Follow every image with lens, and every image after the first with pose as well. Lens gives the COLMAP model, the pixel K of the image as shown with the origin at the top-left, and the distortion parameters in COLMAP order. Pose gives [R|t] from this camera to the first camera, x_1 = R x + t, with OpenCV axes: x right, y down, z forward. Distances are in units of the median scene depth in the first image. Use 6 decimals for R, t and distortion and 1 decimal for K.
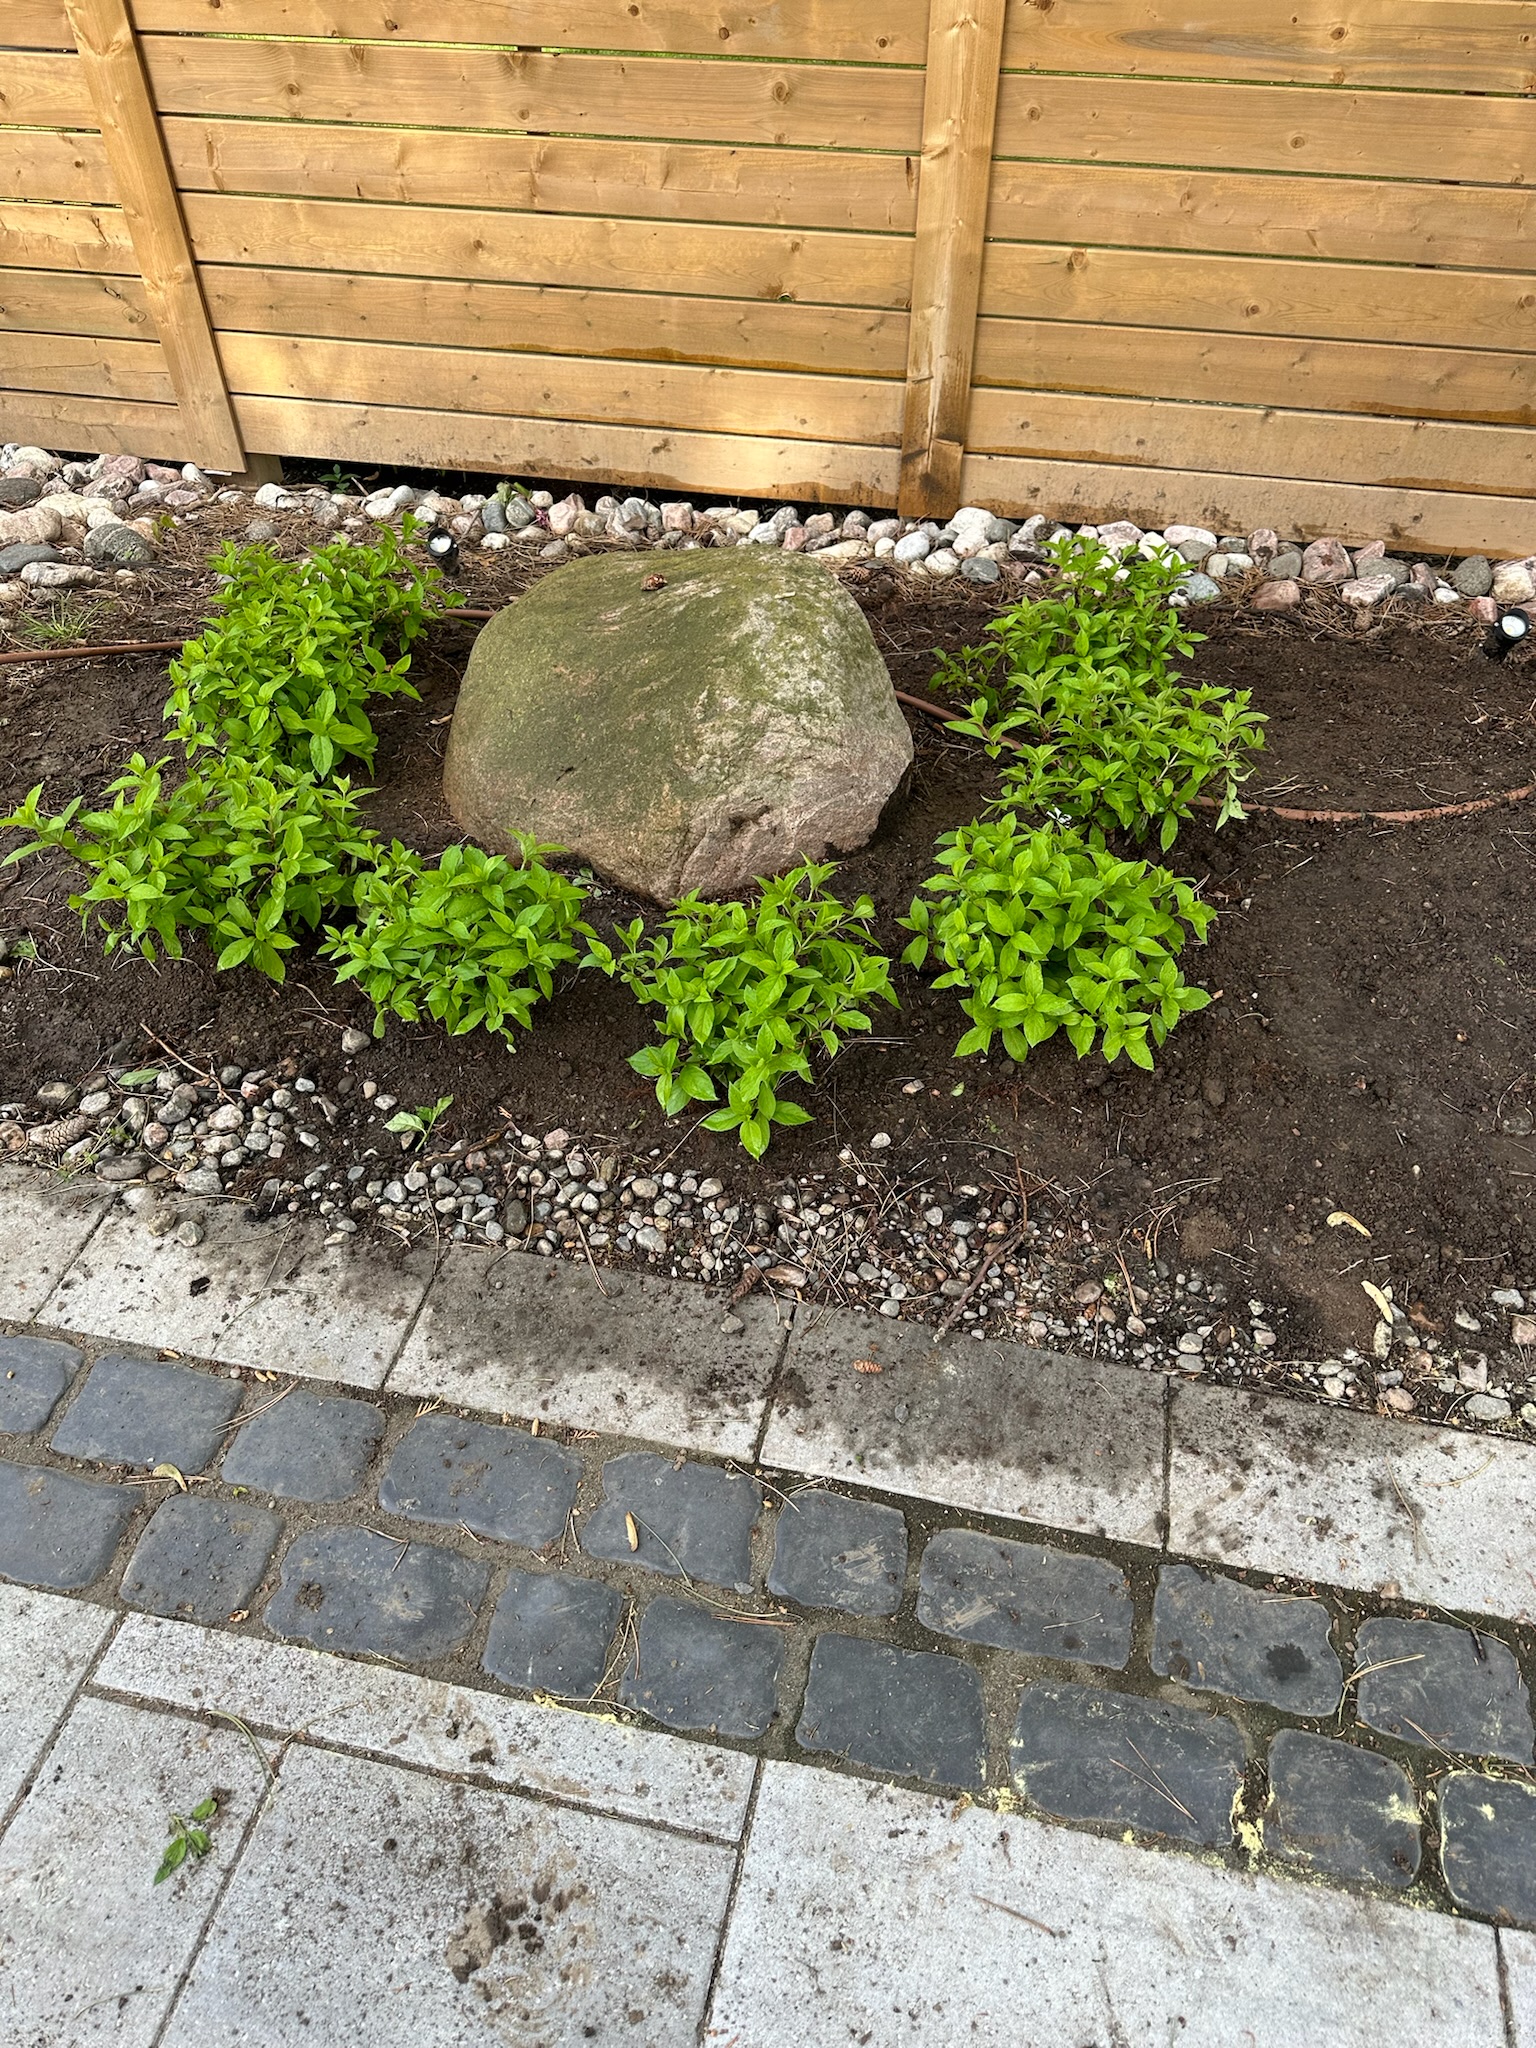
lens RADIAL K [[1416.7, 0, 768.0], [0, 1416.7, 1024.0], [0, 0, 1]] dist [0.005463, 0.002056]
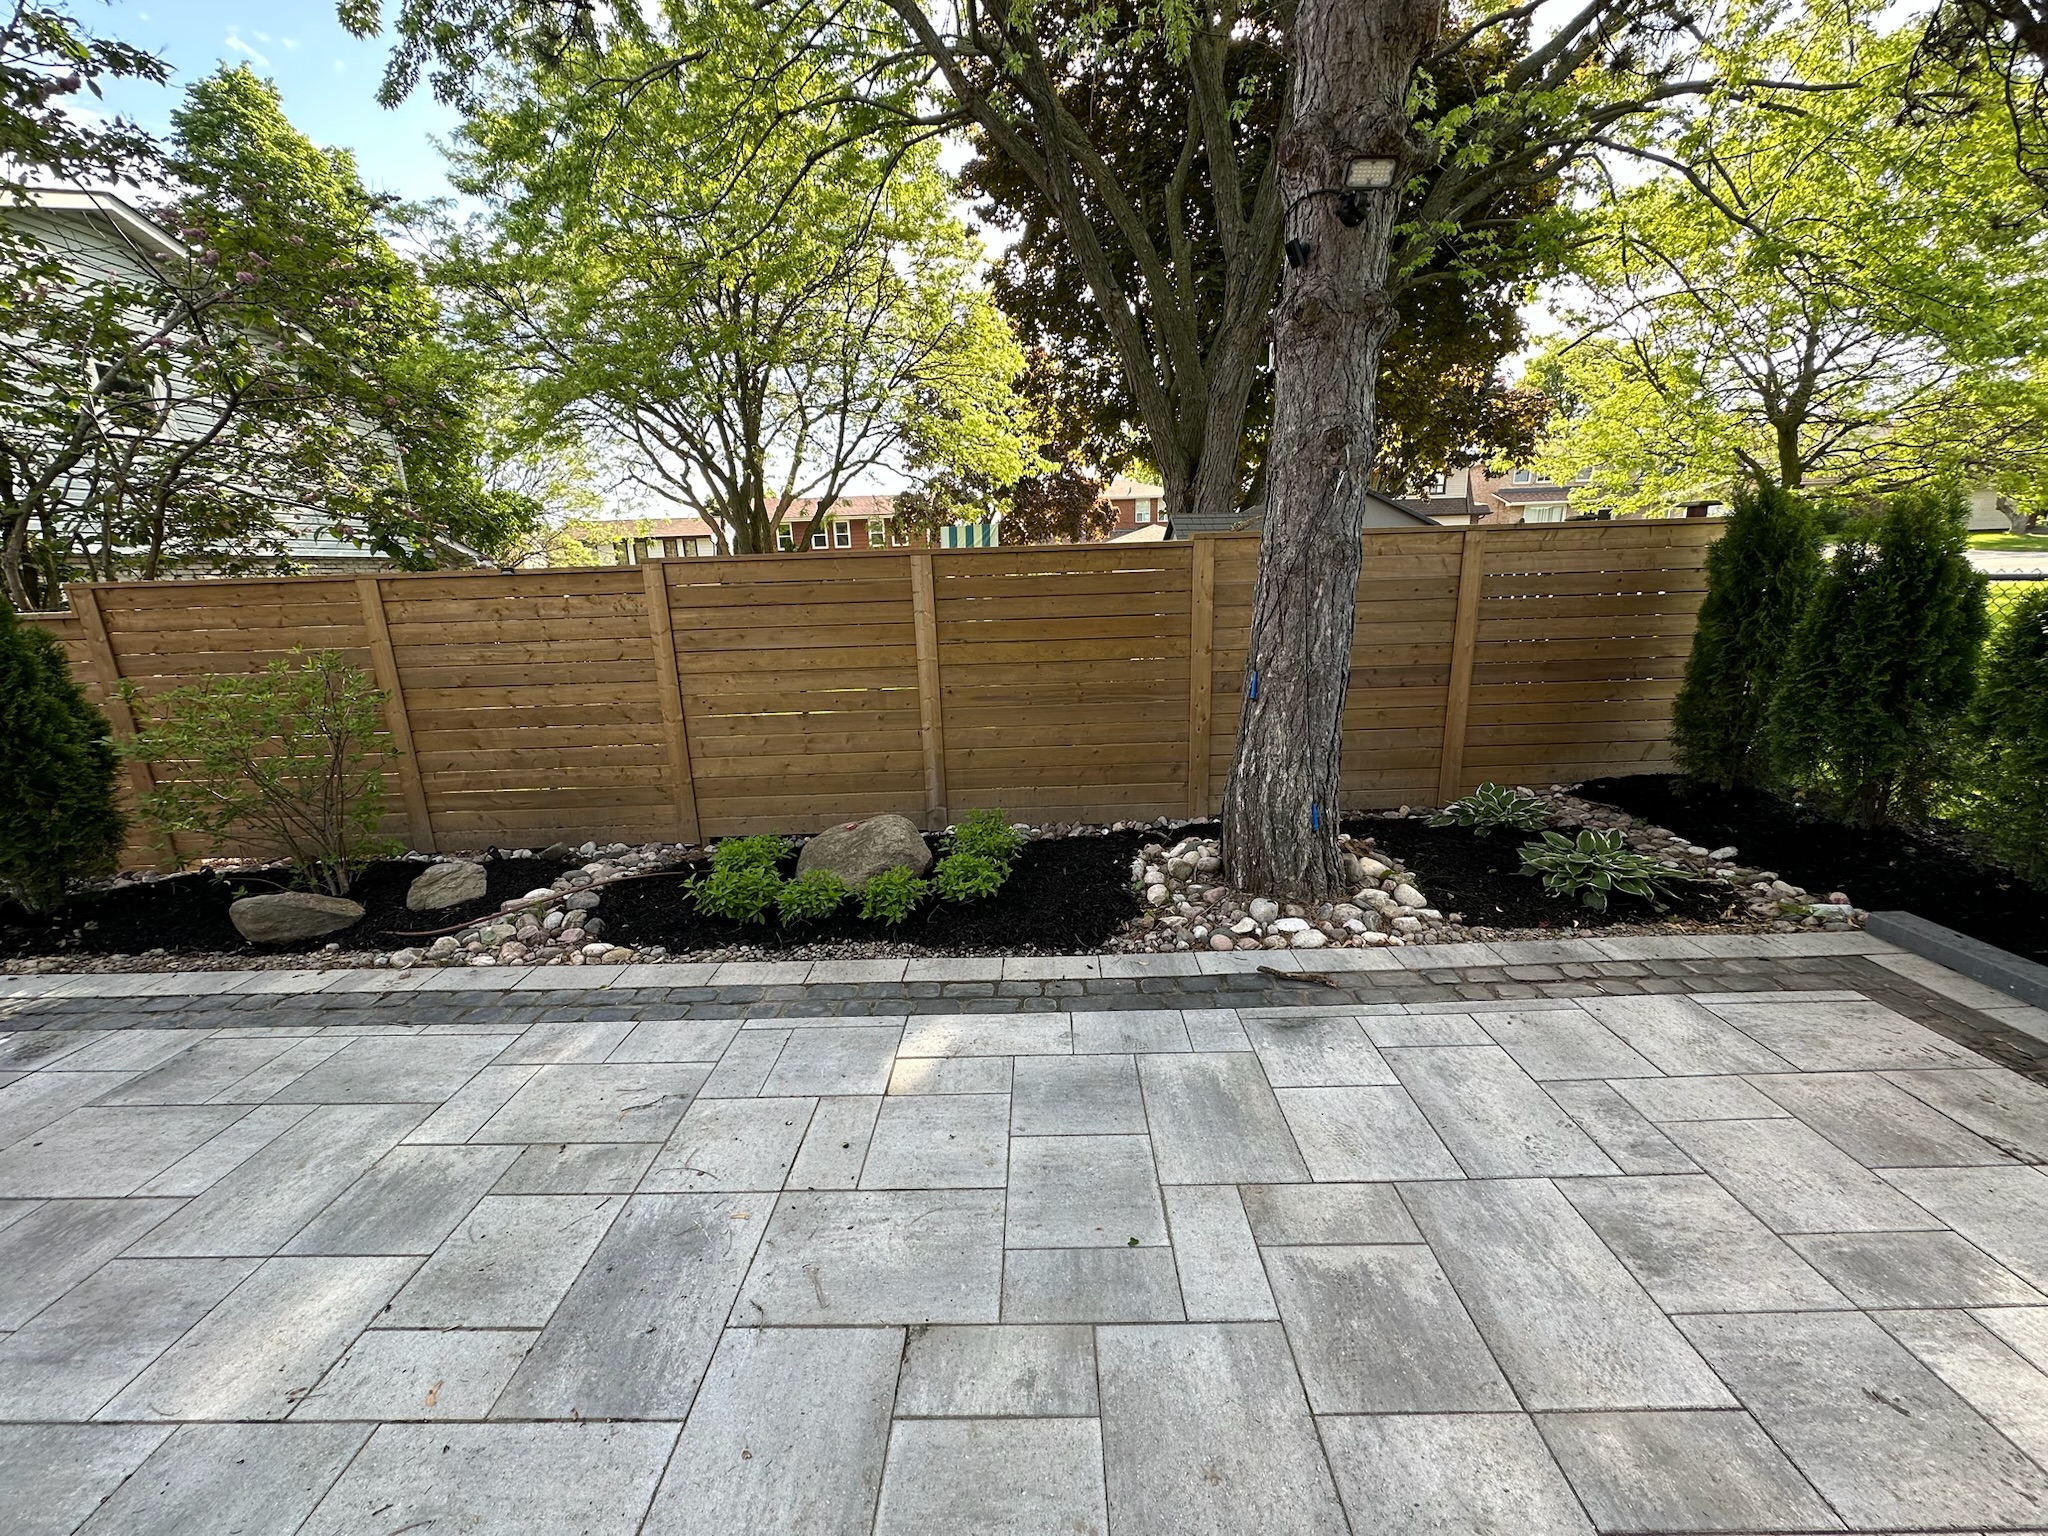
lens RADIAL K [[833.5, 0, 1024.0], [0, 833.5, 768.0], [0, 0, 1]] dist [-0.000582, 0.000344]
pose [[0.979850, -0.079660, 0.183161, -0.040405], [0.164304, 0.842894, -0.512380, 0.816129], [-0.113569, 0.532150, 0.838998, -1.023956]]
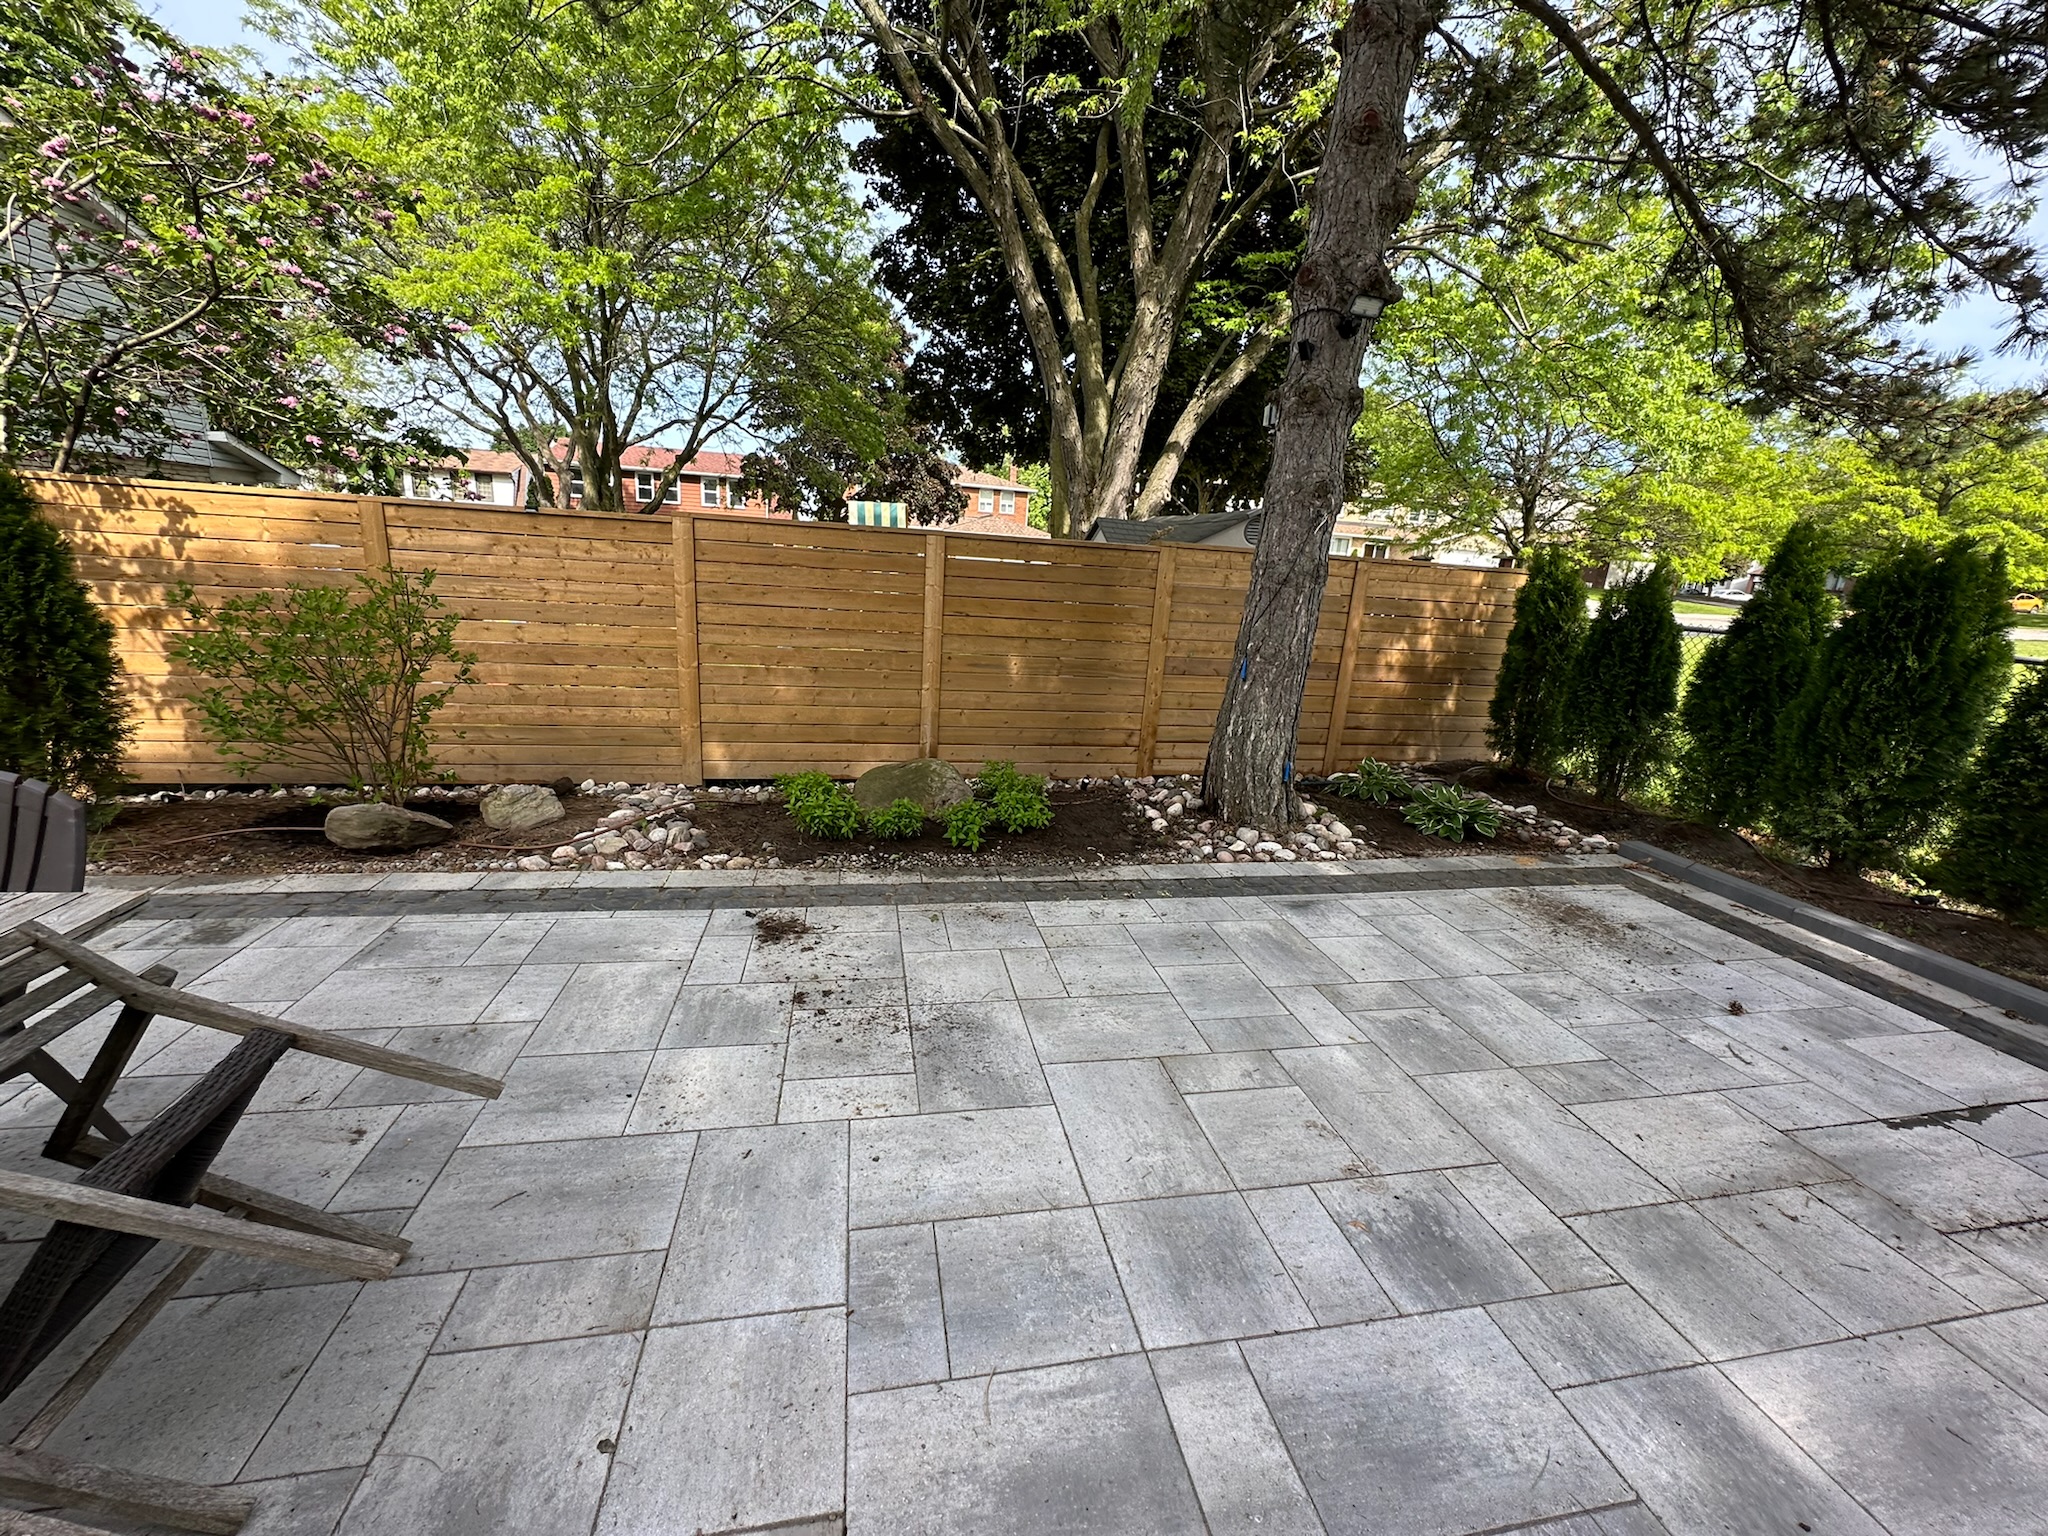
lens RADIAL K [[852.3, 0, 1024.0], [0, 852.3, 768.0], [0, 0, 1]] dist [-0.000235, 0.000114]
pose [[0.910111, -0.044099, 0.412012, -0.894779], [0.245781, 0.857970, -0.451087, 1.036227], [-0.333601, 0.511804, 0.791686, -1.251901]]
